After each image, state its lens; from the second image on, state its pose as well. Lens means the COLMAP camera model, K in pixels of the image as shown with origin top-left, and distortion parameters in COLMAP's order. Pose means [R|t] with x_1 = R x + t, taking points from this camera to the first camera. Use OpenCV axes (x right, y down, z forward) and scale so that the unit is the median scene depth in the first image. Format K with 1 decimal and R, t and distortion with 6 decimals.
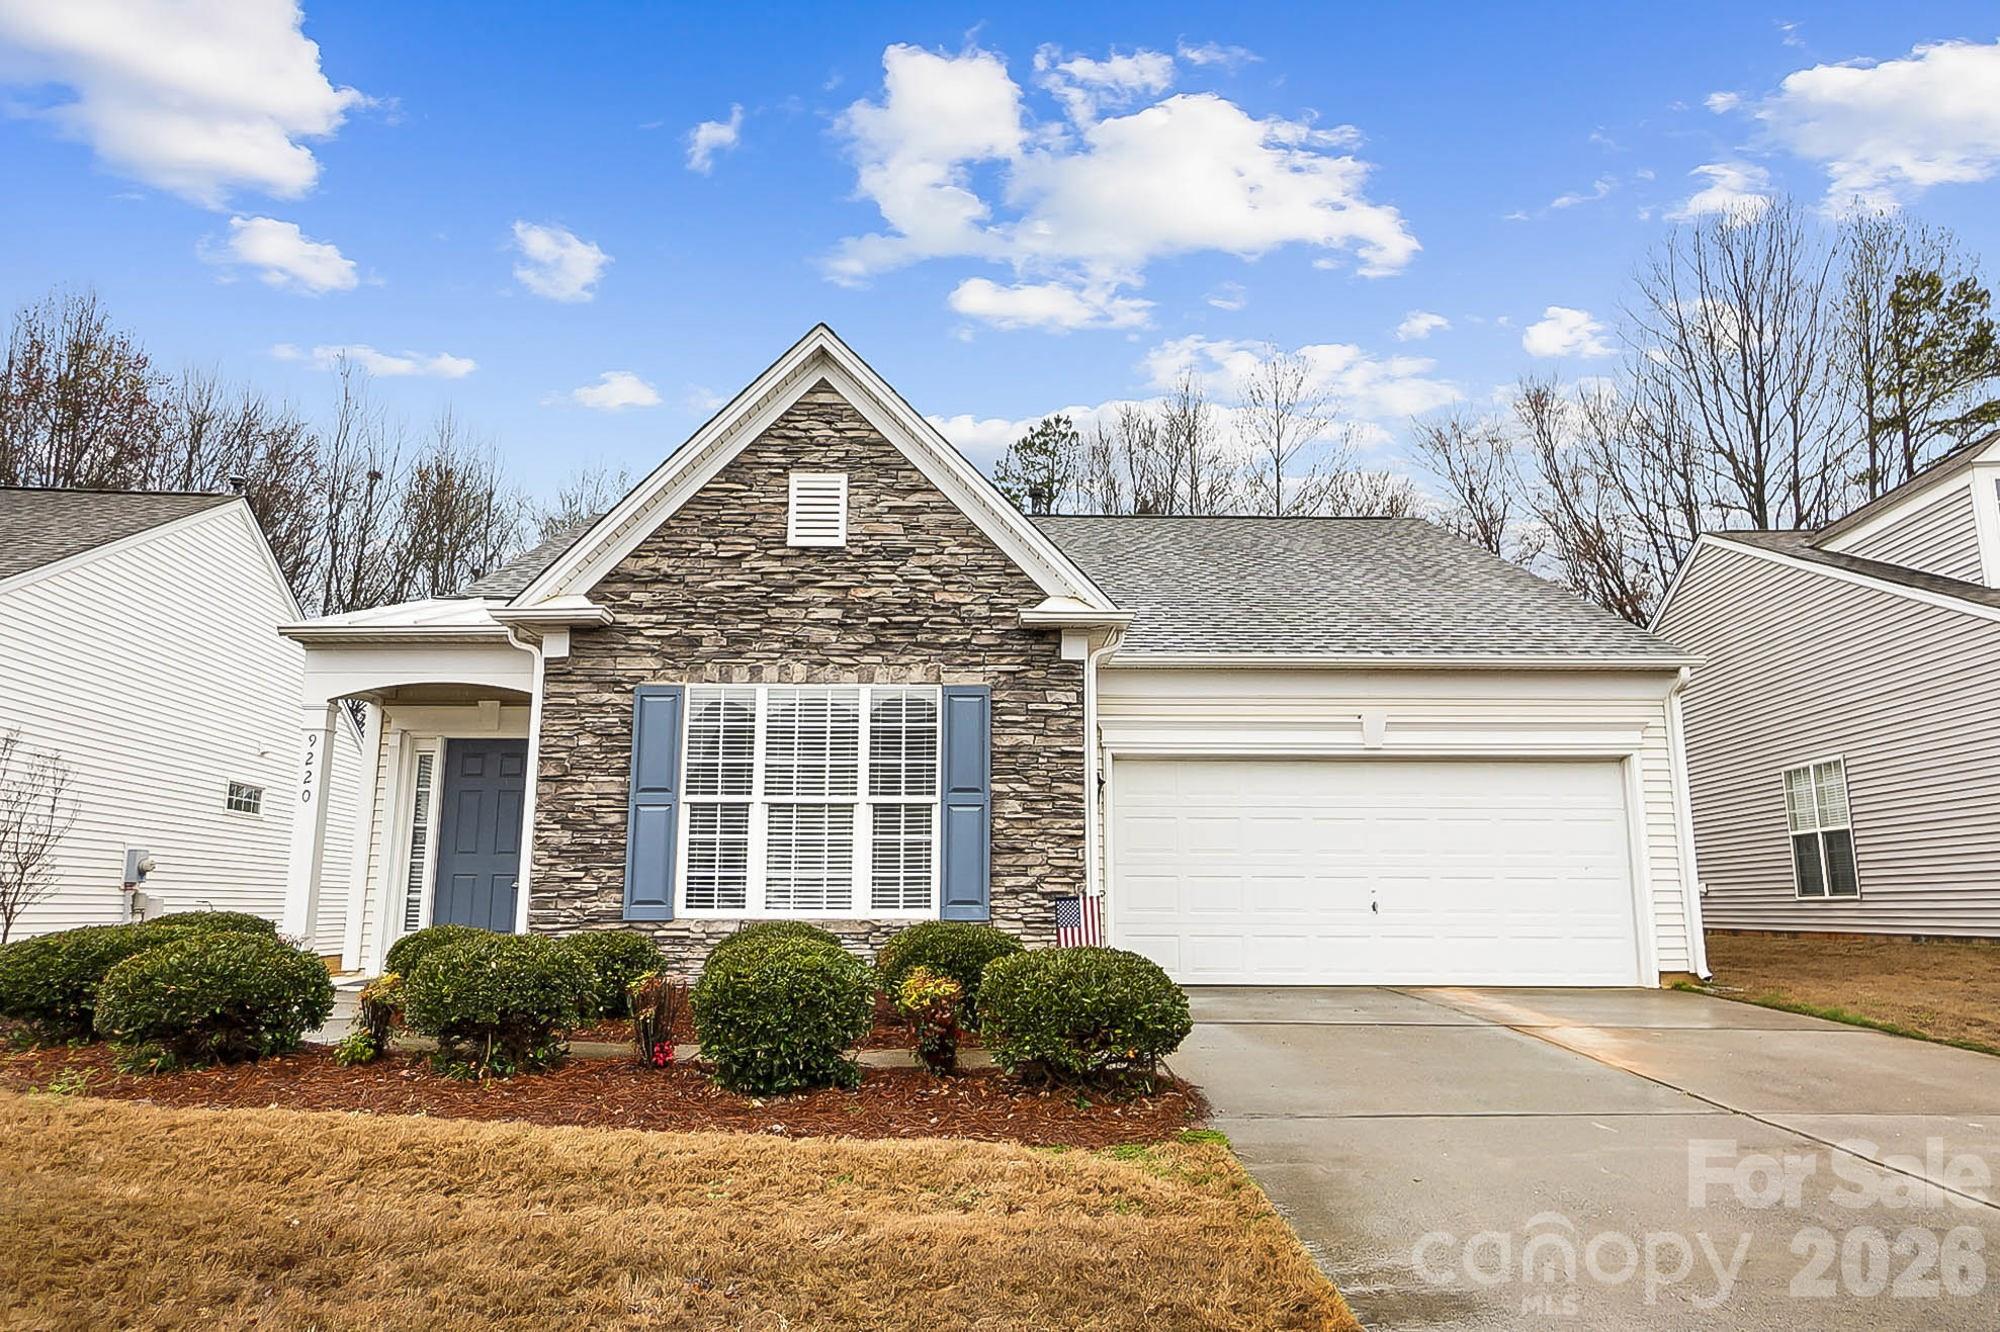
lens RADIAL K [[1276.5, 0, 1003.8], [0, 1276.5, 661.8], [0, 0, 1]] dist [-0.006315, 0.003132]
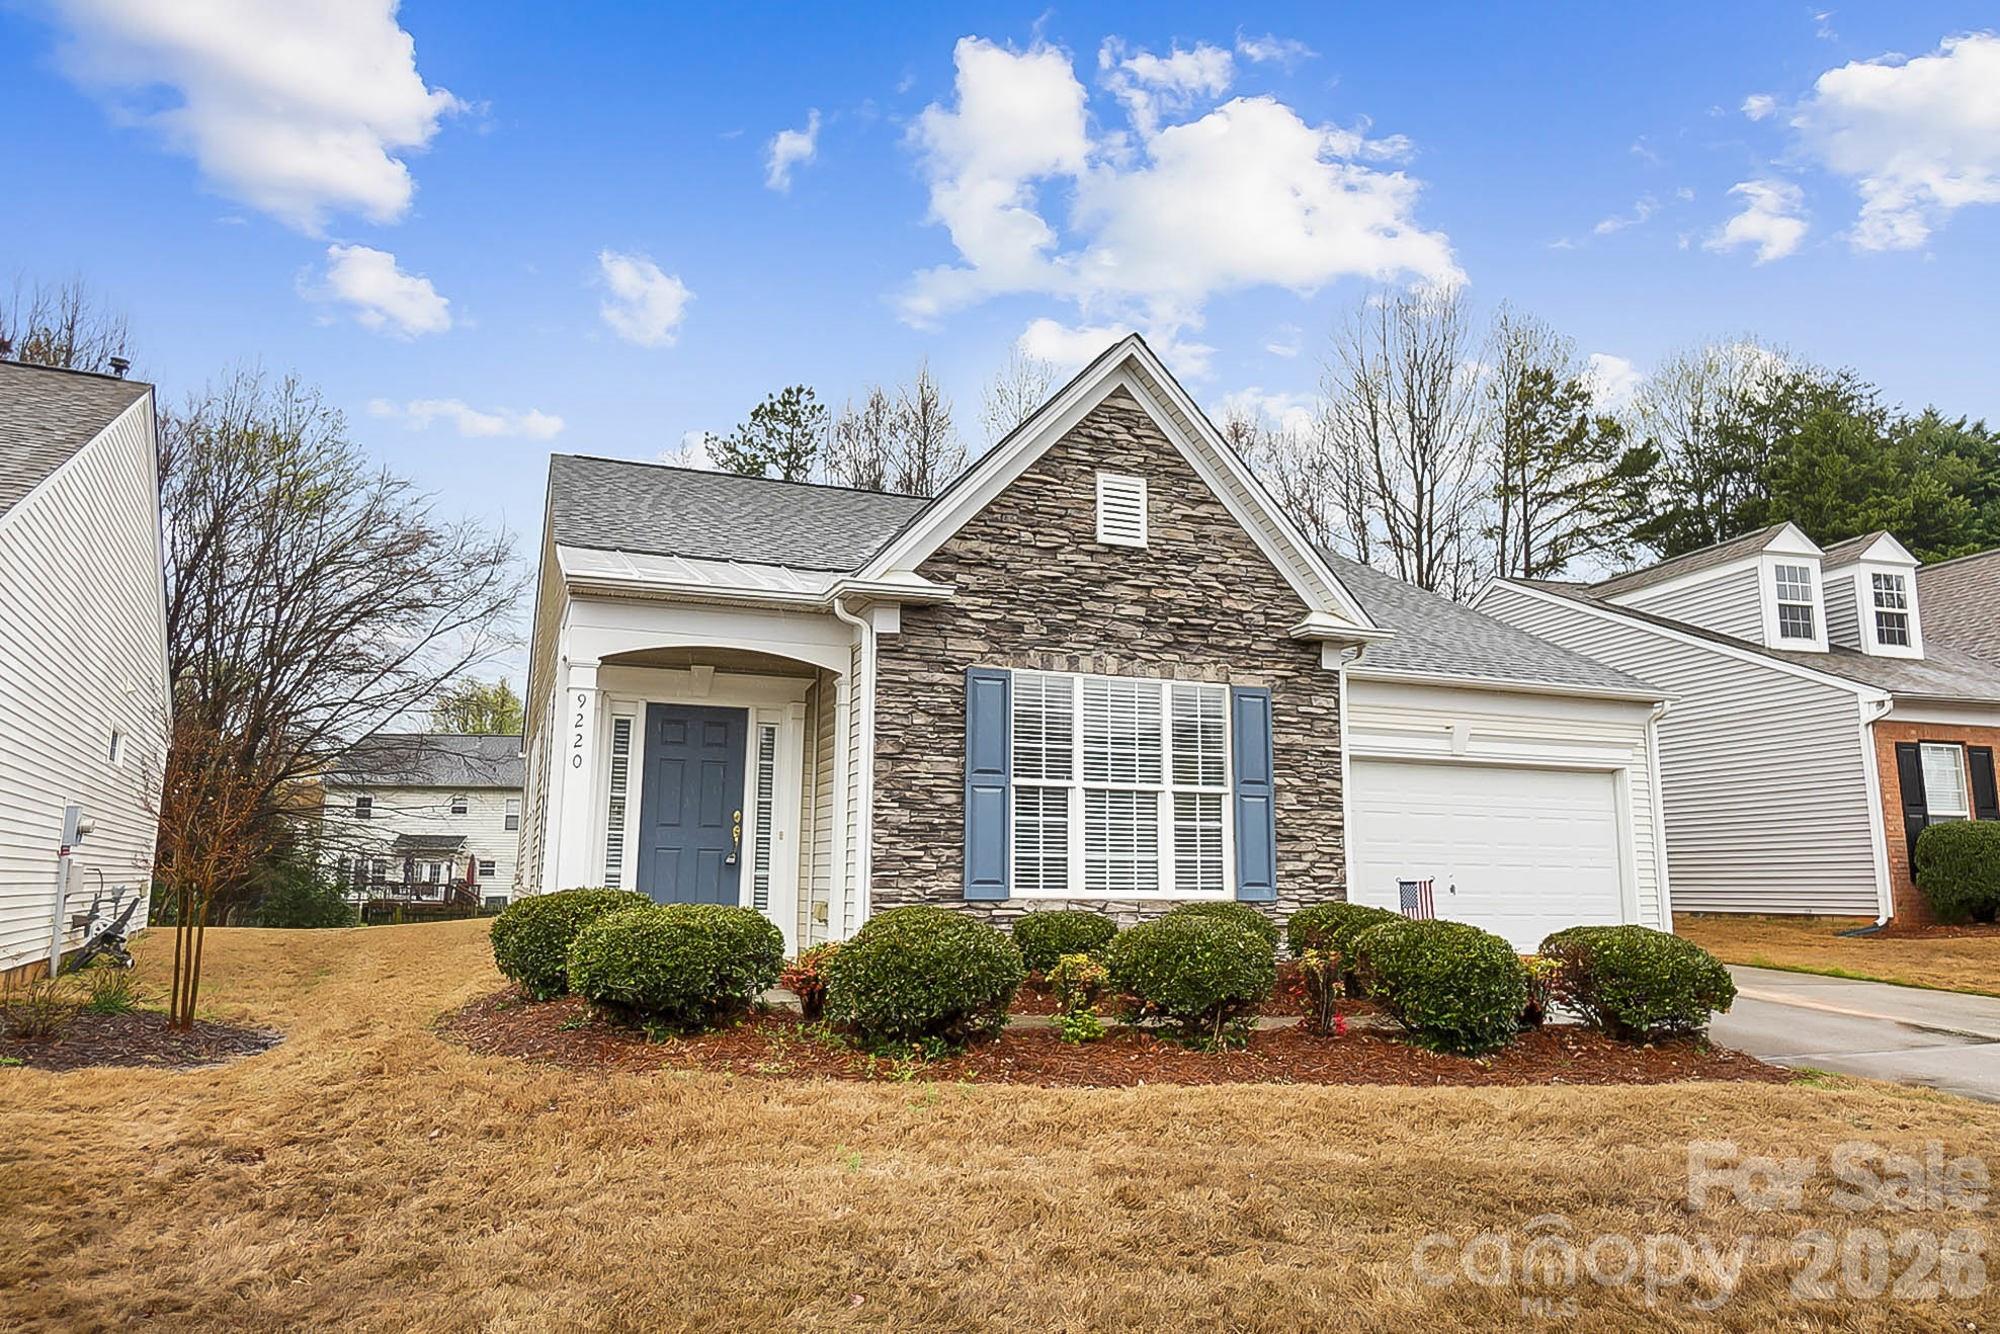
lens RADIAL K [[1276.5, 0, 984.8], [0, 1276.5, 658.1], [0, 0, 1]] dist [-0.006315, 0.003132]
pose [[0.940662, 0.067171, 0.332631, -0.595131], [-0.074050, 0.997222, 0.008032, 0.002068], [-0.331168, -0.032186, 0.943023, 0.042606]]
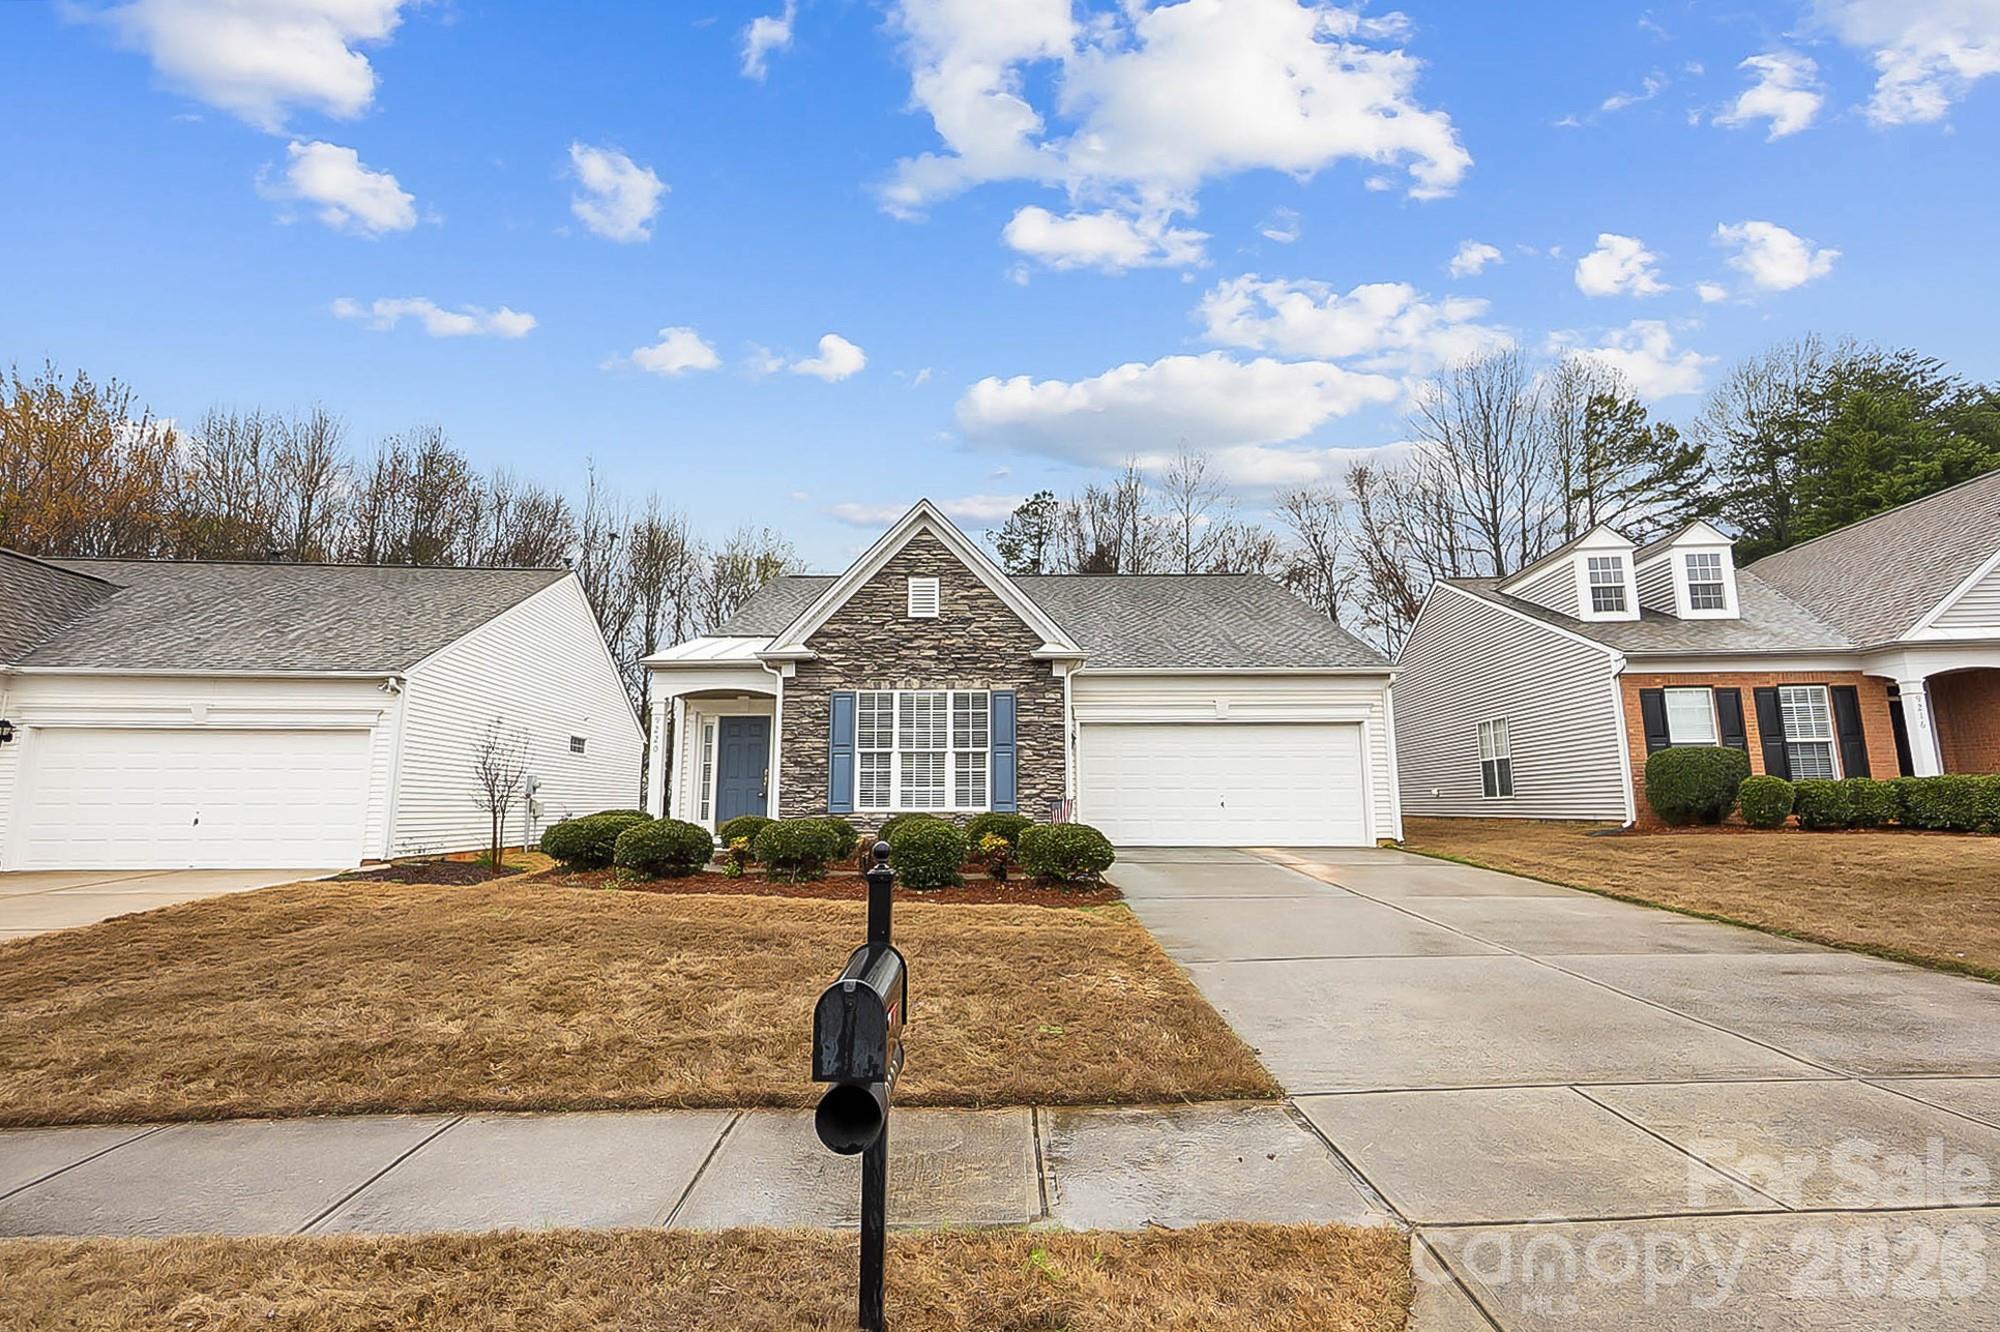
lens RADIAL K [[877.6, 0, 996.2], [0, 877.6, 666.1], [0, 0, 1]] dist [0.001629, -0.000348]
pose [[0.999876, -0.007240, -0.013998, -0.020331], [0.007690, 0.999446, 0.032373, -0.058842], [0.013756, -0.032477, 0.999378, -0.307709]]
